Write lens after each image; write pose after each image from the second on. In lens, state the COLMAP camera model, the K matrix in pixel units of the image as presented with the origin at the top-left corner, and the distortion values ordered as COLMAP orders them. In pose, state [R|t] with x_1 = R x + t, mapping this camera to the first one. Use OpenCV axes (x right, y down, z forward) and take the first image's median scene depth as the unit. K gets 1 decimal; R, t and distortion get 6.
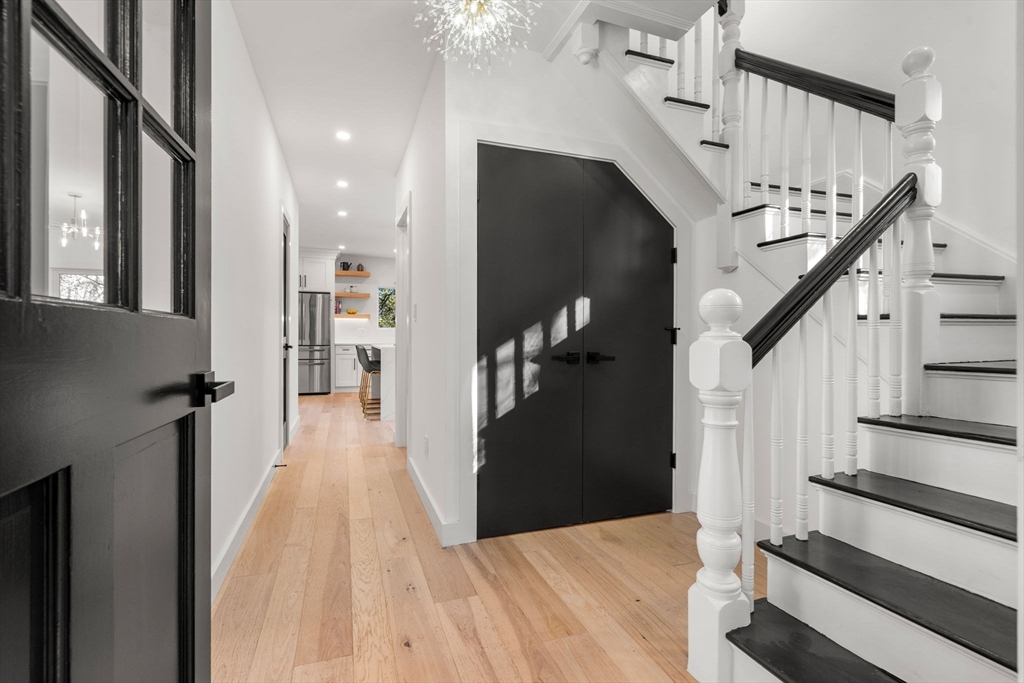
lens RADIAL K [[468.4, 0, 514.0], [0, 468.4, 343.4], [0, 0, 1]] dist [0.000251, -0.000113]
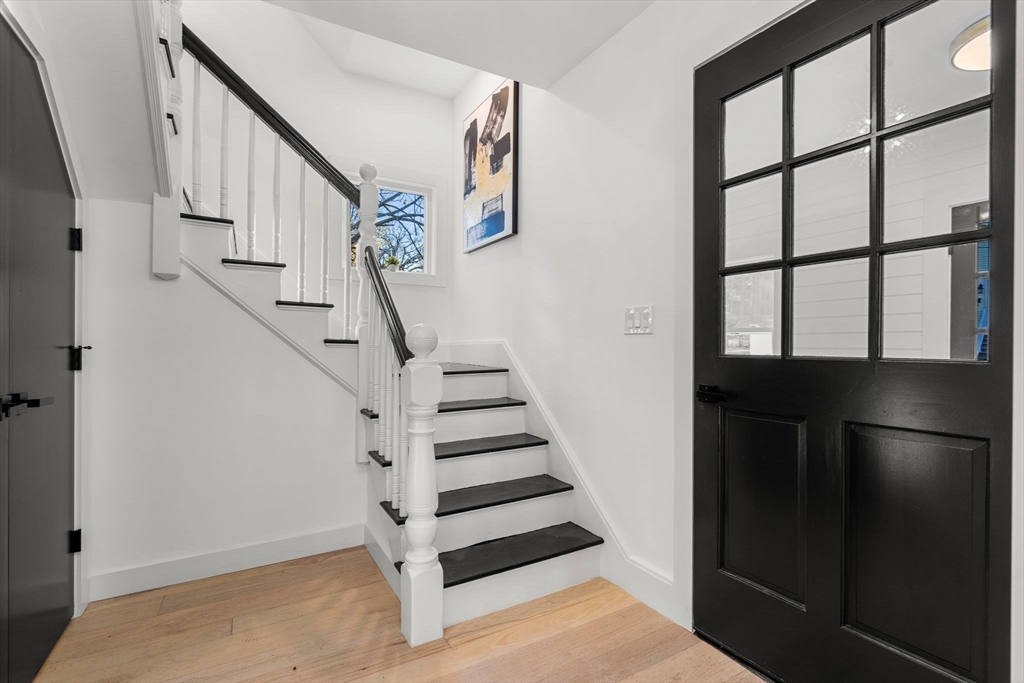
lens RADIAL K [[468.4, 0, 512.2], [0, 468.4, 338.7], [0, 0, 1]] dist [0.000251, -0.000113]
pose [[-0.165602, -0.001946, 0.986191, -0.479509], [-0.004095, 0.999991, 0.001286, -0.052207], [-0.986184, -0.003825, -0.165609, 0.535188]]
